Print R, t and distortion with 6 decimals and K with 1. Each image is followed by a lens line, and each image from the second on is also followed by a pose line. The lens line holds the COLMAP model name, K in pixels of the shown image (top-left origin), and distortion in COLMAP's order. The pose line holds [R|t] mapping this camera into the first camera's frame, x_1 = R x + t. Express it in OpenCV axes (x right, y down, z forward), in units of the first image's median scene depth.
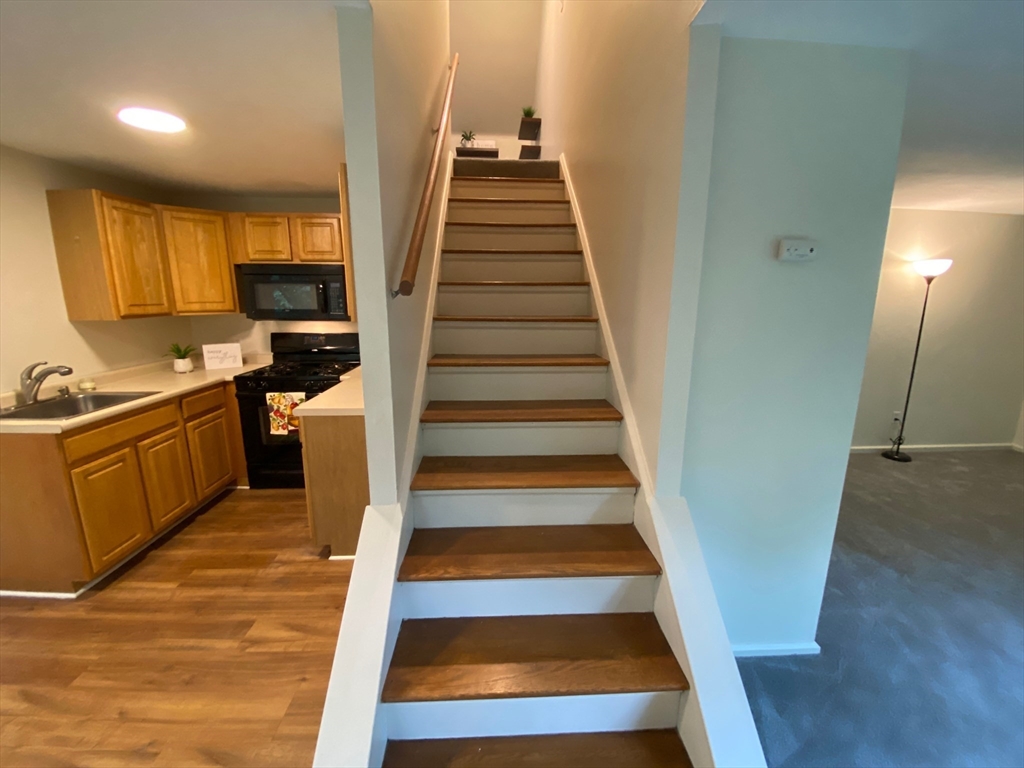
lens RADIAL K [[415.9, 0, 512.0], [0, 415.9, 384.0], [0, 0, 1]] dist [0.009091, -0.014453]
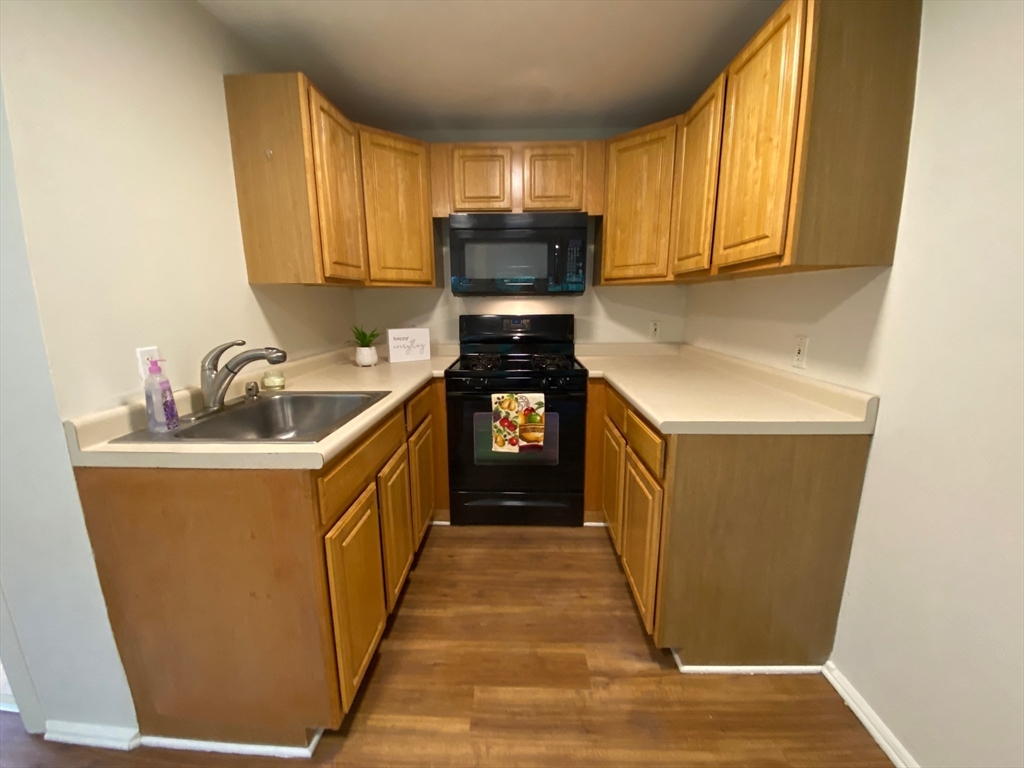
lens RADIAL K [[413.1, 0, 512.0], [0, 413.1, 384.0], [0, 0, 1]] dist [0.021774, -0.017814]
pose [[0.997345, 0.001069, -0.072813, -0.598749], [-0.001538, 0.999978, -0.006386, 0.011040], [0.072804, 0.006481, 0.997325, 0.359155]]
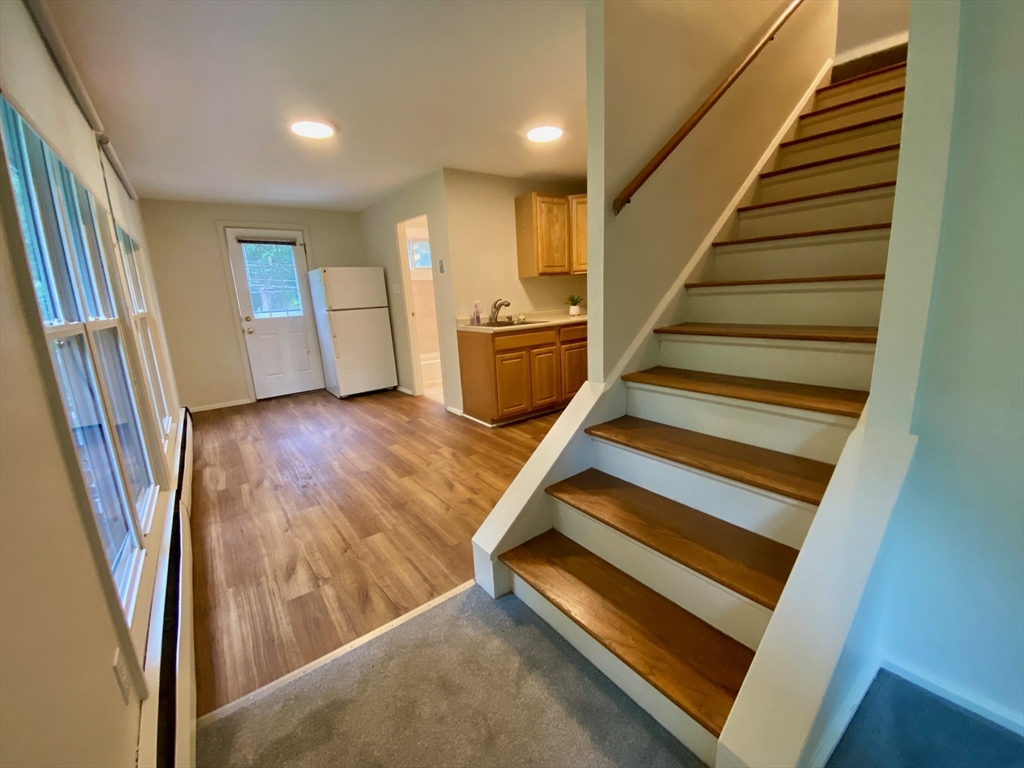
lens RADIAL K [[410.1, 0, 512.0], [0, 410.1, 384.0], [0, 0, 1]] dist [0.076900, -0.005691]
pose [[0.566542, 0.146324, -0.810938, 0.349773], [-0.113875, 0.988568, 0.098819, 0.112595], [0.816127, 0.036361, 0.576728, 0.012944]]
